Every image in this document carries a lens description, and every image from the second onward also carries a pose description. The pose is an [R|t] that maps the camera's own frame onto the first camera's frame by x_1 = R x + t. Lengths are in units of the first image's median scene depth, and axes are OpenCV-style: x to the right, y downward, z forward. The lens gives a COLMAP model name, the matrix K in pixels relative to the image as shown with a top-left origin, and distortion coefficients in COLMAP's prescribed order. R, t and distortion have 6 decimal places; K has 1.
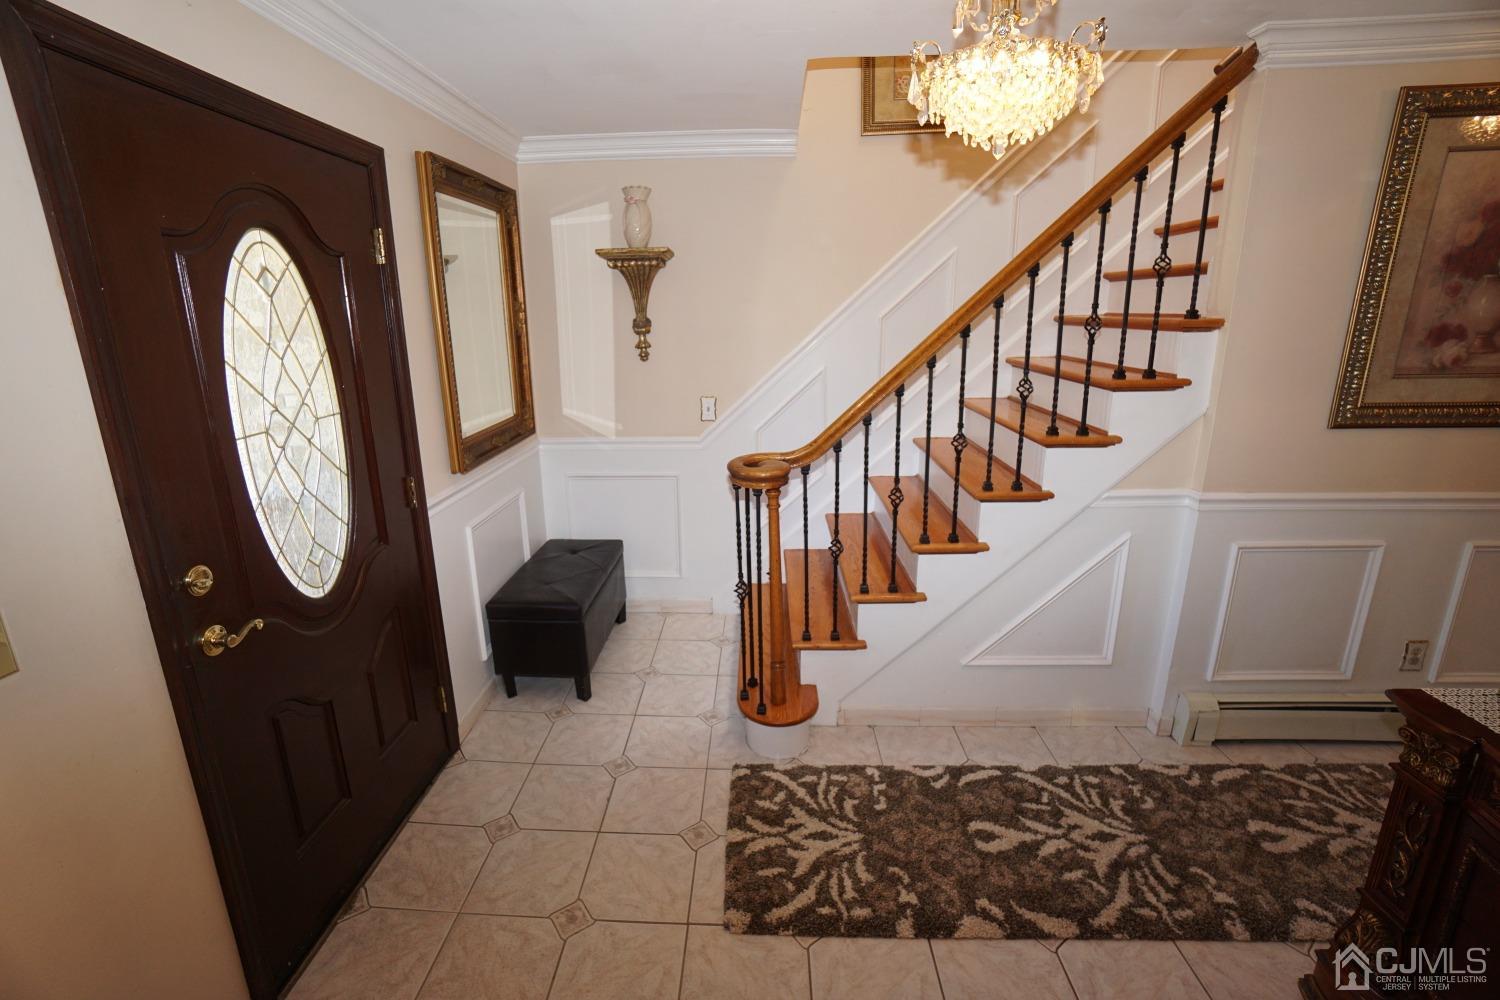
lens RADIAL K [[659.7, 0, 732.0], [0, 659.7, 489.5], [0, 0, 1]] dist [-0.066593, 0.024519]
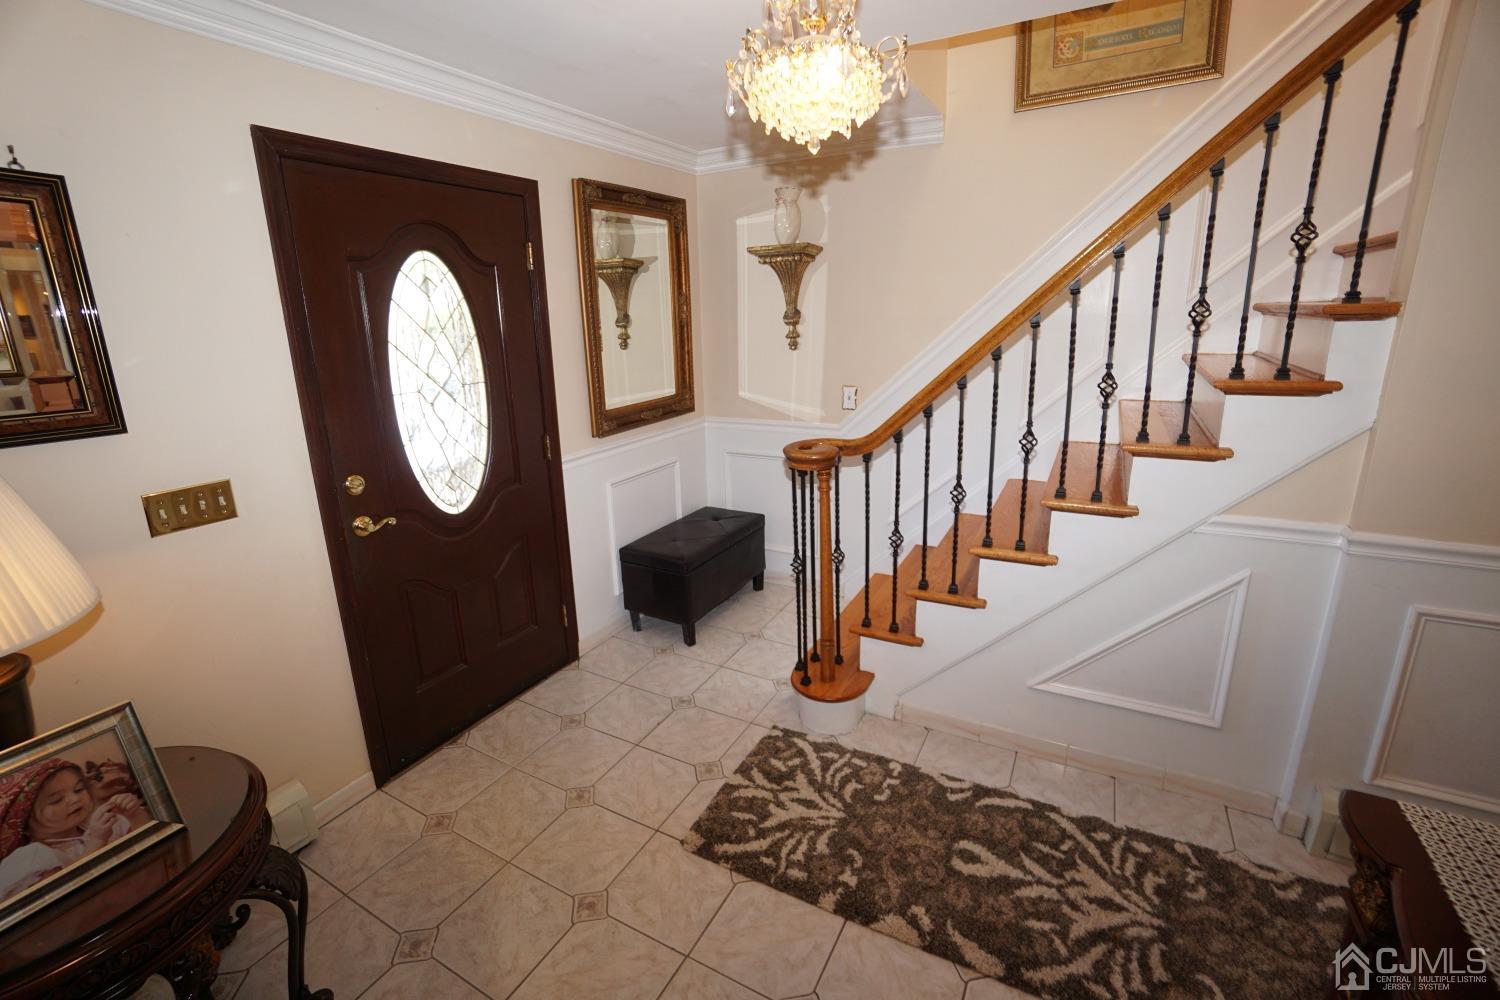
lens RADIAL K [[659.7, 0, 732.0], [0, 659.7, 489.5], [0, 0, 1]] dist [-0.066593, 0.024519]
pose [[0.894302, 0.106100, -0.434704, 0.397115], [-0.100679, 0.994283, 0.035557, 0.003872], [0.435991, 0.011967, 0.899871, -0.005428]]
